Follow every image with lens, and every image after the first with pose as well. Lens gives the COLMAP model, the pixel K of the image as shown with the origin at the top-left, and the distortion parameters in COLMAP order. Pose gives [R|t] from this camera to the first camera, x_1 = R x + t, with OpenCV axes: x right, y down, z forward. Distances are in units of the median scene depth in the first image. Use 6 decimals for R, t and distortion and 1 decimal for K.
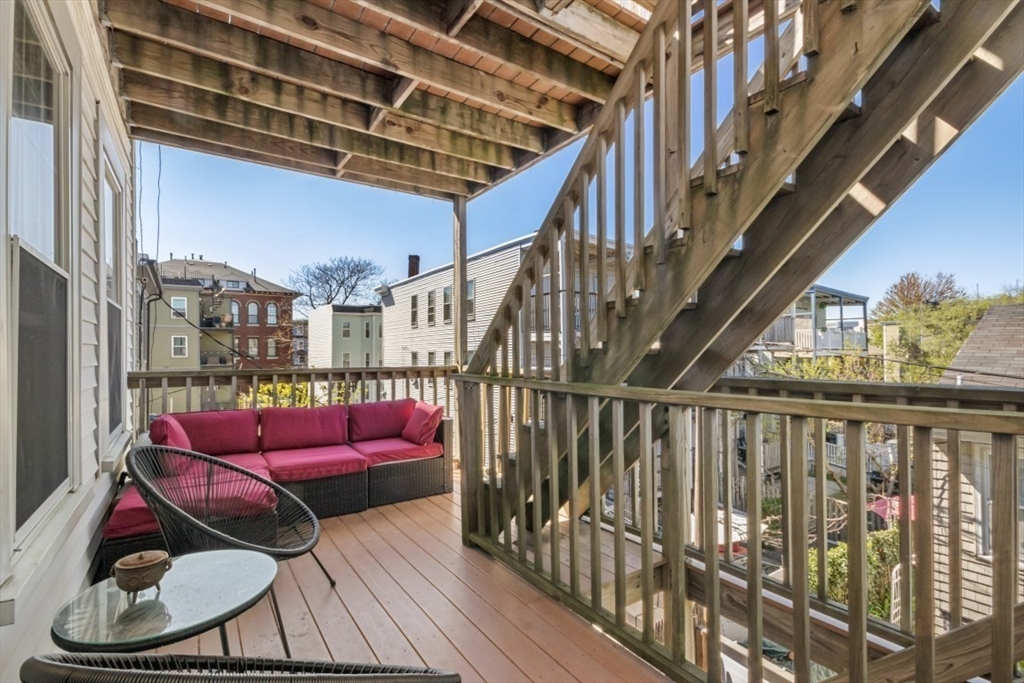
lens RADIAL K [[469.5, 0, 513.8], [0, 469.5, 343.7], [0, 0, 1]] dist [0.020091, -0.000544]
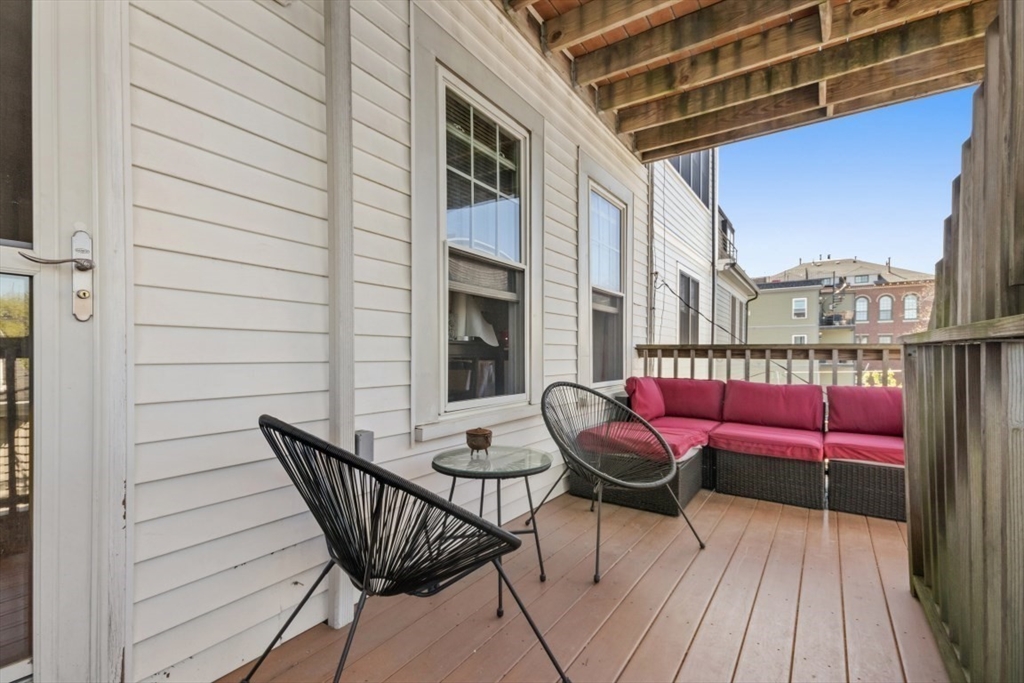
lens RADIAL K [[469.5, 0, 510.9], [0, 469.5, 355.6], [0, 0, 1]] dist [0.020091, -0.000544]
pose [[0.359063, 0.007360, -0.933284, 0.225130], [0.009013, 0.999895, 0.011353, 0.060254], [0.933270, -0.012488, 0.358958, 0.173434]]
